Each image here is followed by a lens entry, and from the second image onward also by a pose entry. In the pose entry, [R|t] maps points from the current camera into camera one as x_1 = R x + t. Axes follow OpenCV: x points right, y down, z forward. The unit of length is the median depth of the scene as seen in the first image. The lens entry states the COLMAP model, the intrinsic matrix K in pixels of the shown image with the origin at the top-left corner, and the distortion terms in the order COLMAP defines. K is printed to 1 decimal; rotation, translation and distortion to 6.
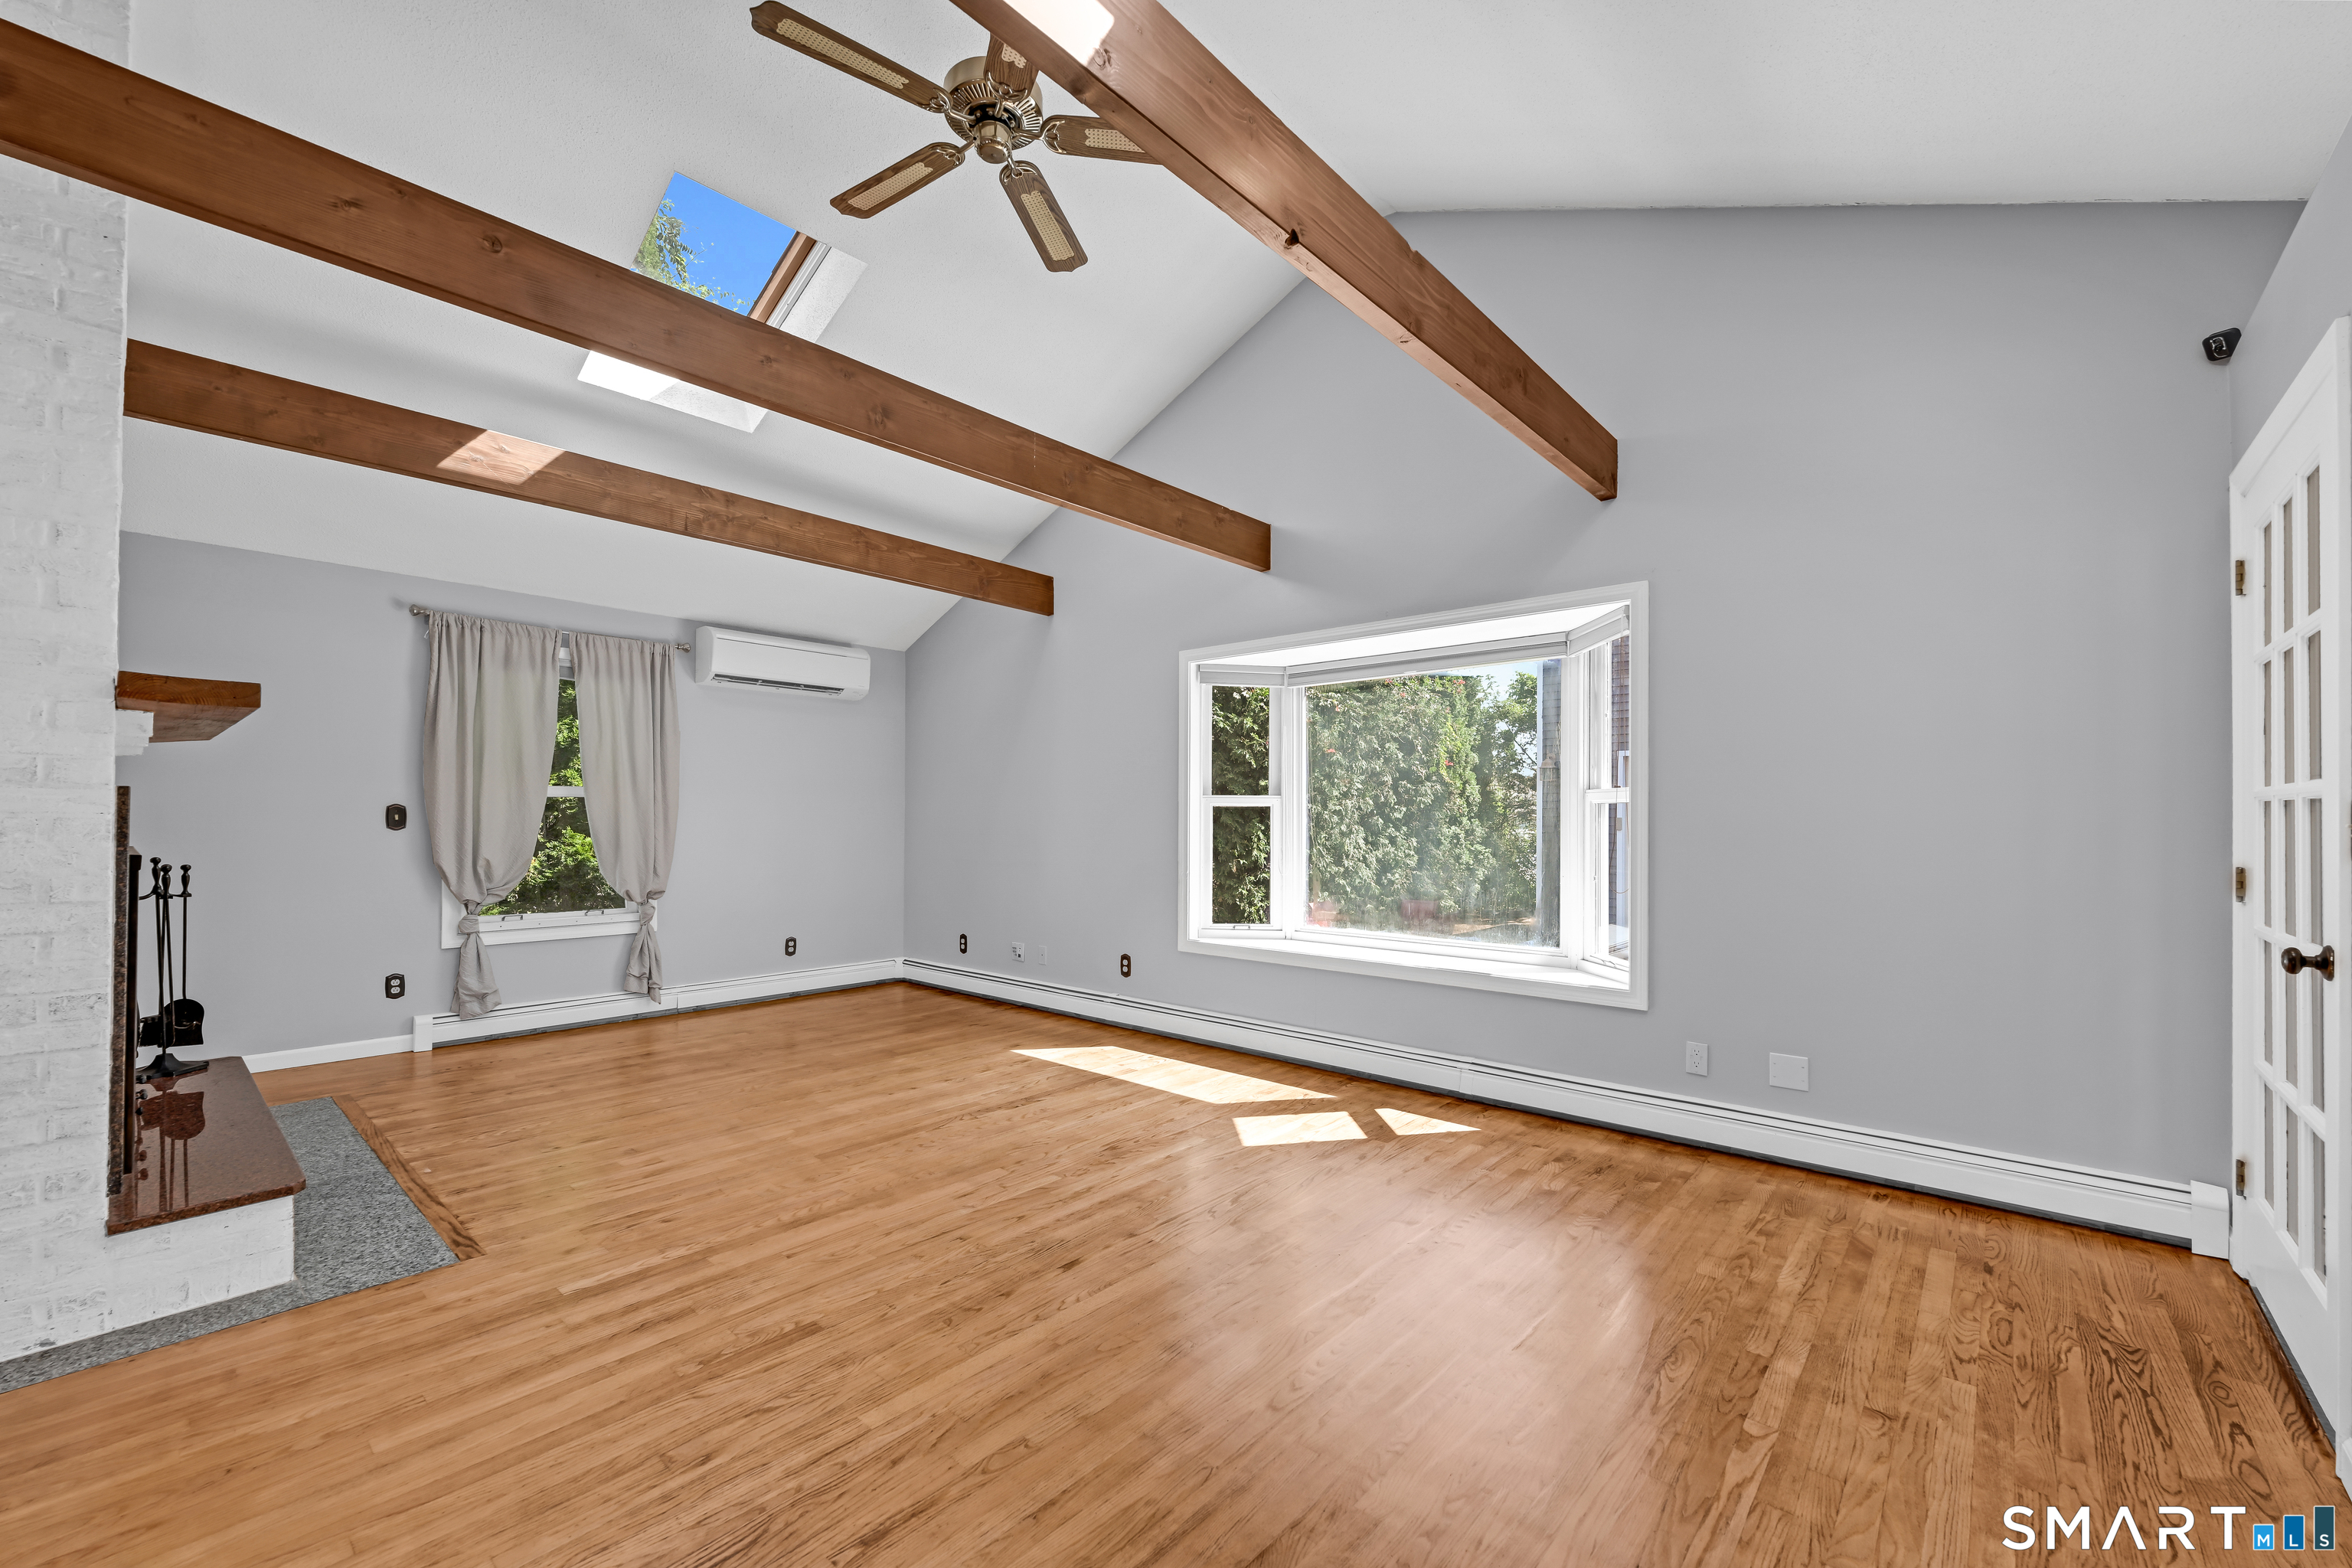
lens RADIAL K [[931.2, 0, 1149.6], [0, 931.2, 816.5], [0, 0, 1]] dist [-0.002544, 0.000350]
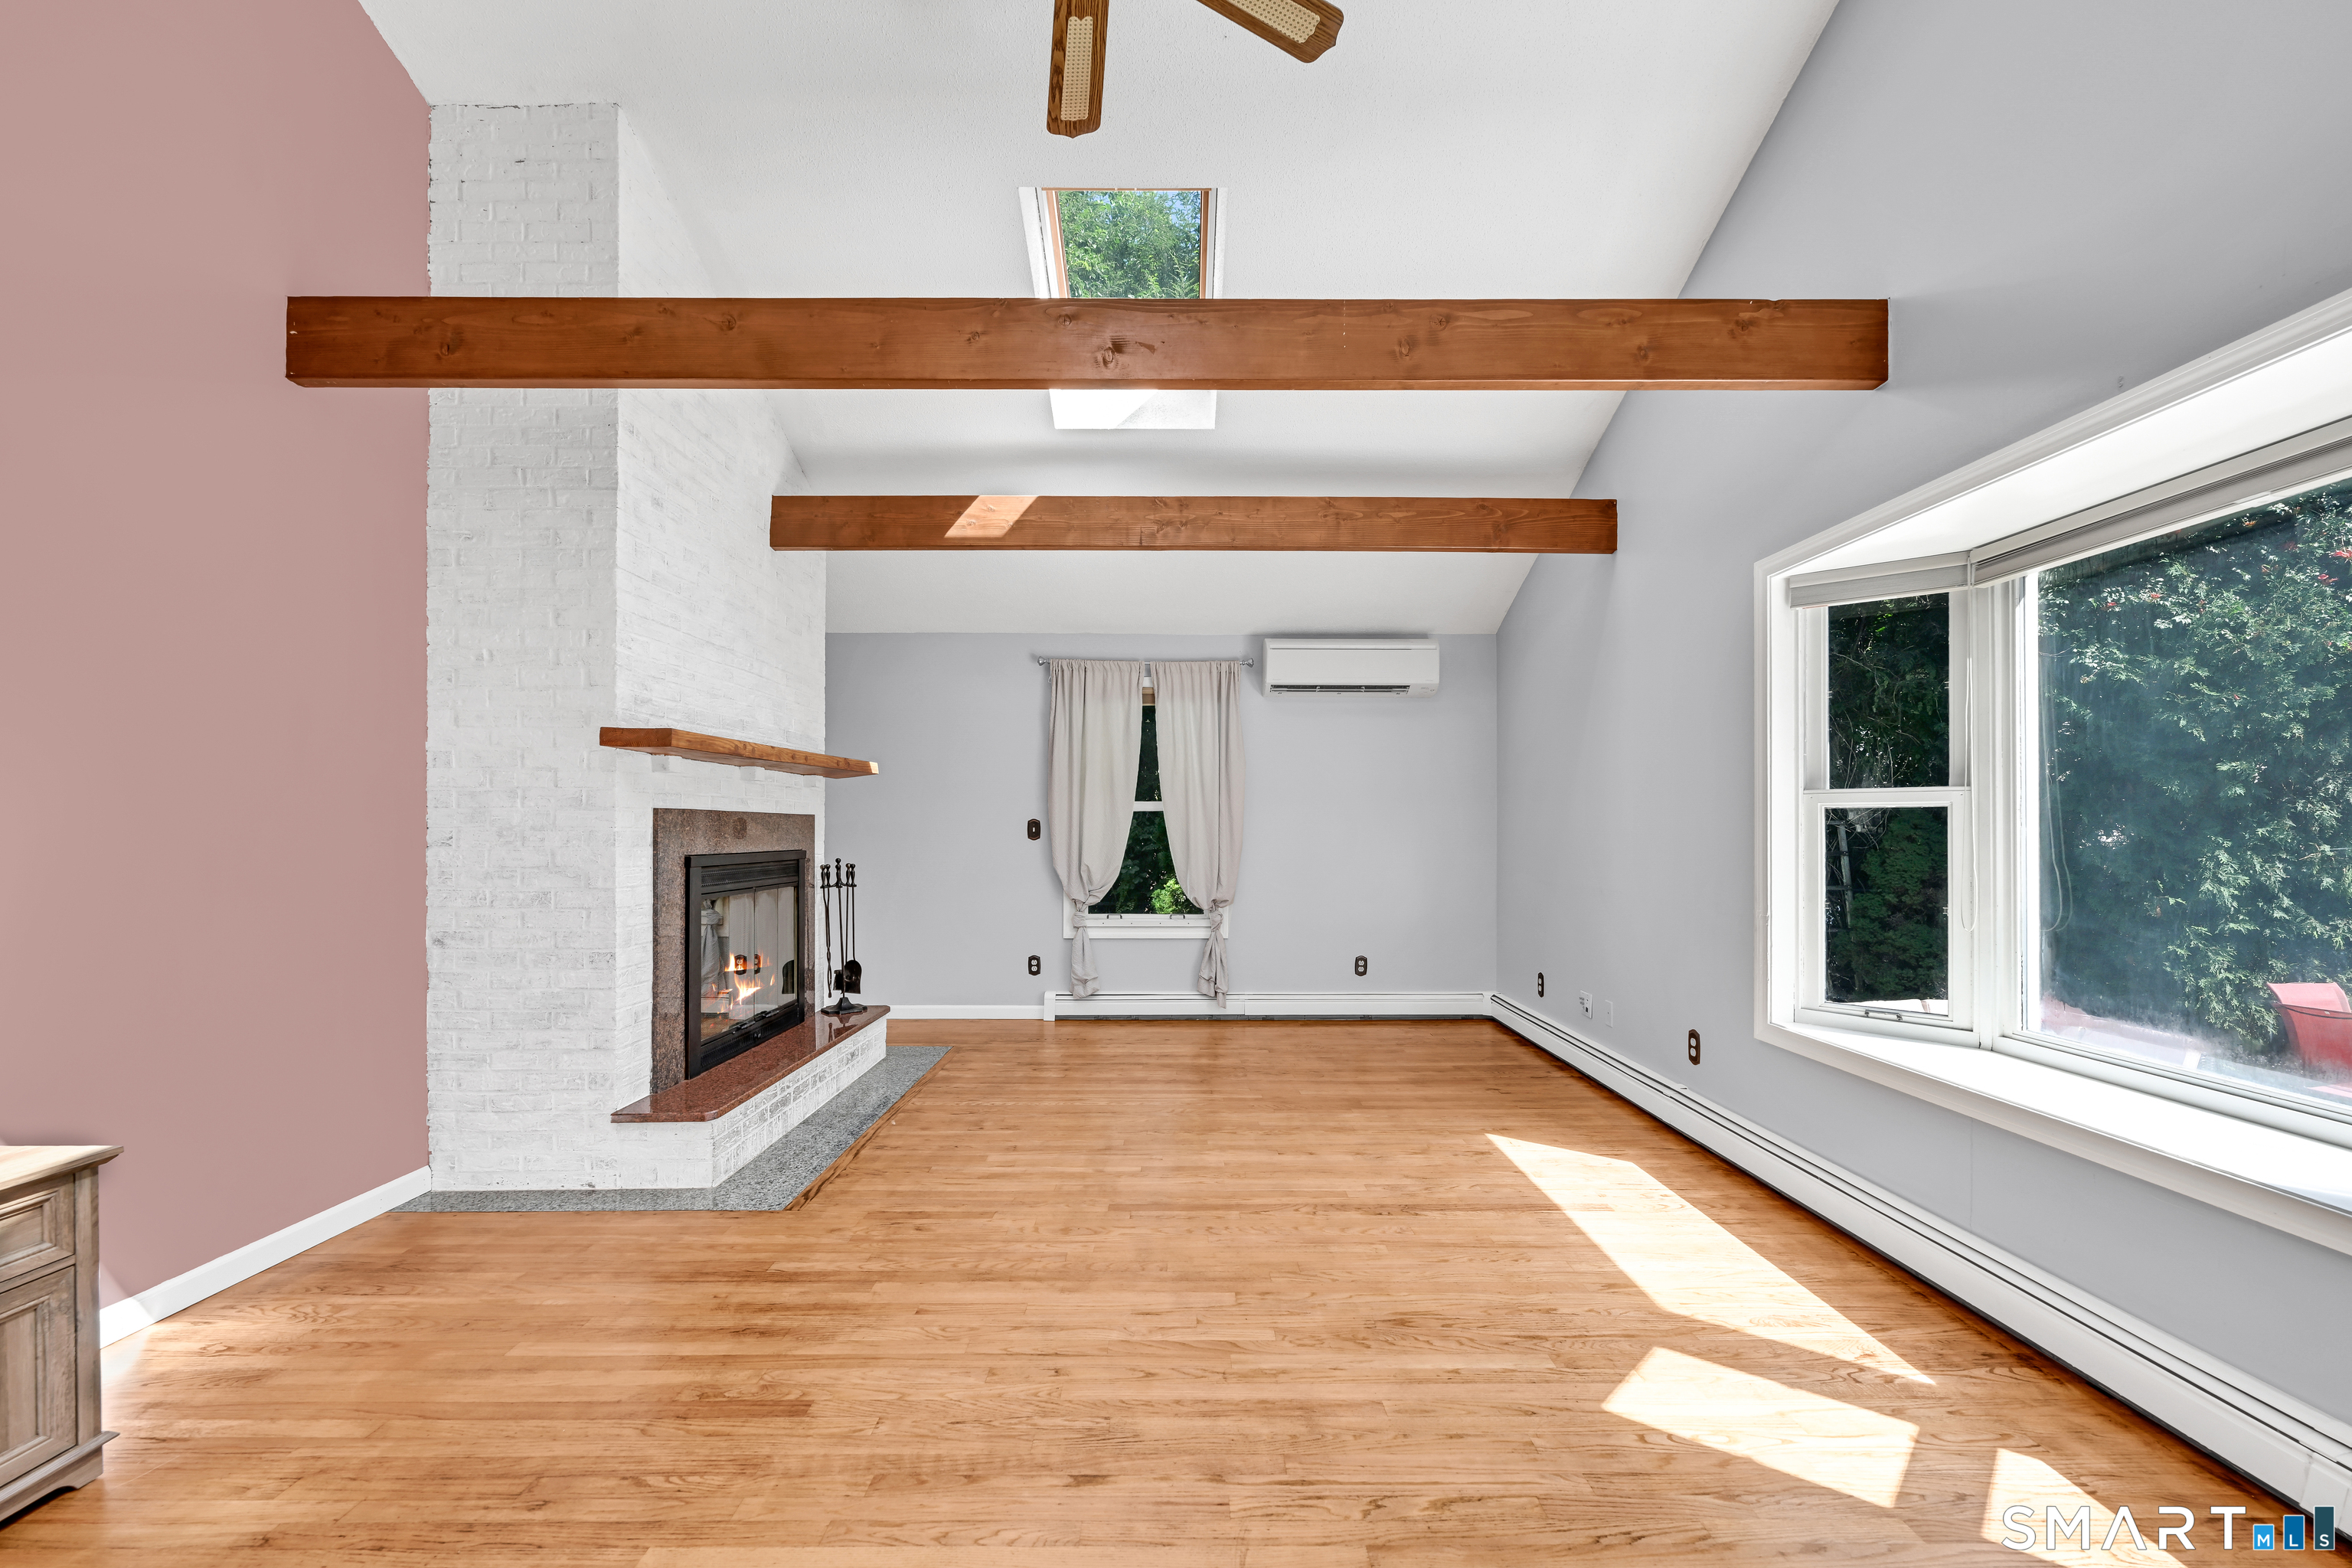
lens RADIAL K [[931.2, 0, 1174.8], [0, 931.2, 831.4], [0, 0, 1]] dist [-0.002544, 0.000350]
pose [[0.681457, -0.000966, -0.731857, 0.241765], [0.003473, 0.999992, 0.001913, 0.001560], [0.731850, -0.003846, 0.681455, 0.305454]]
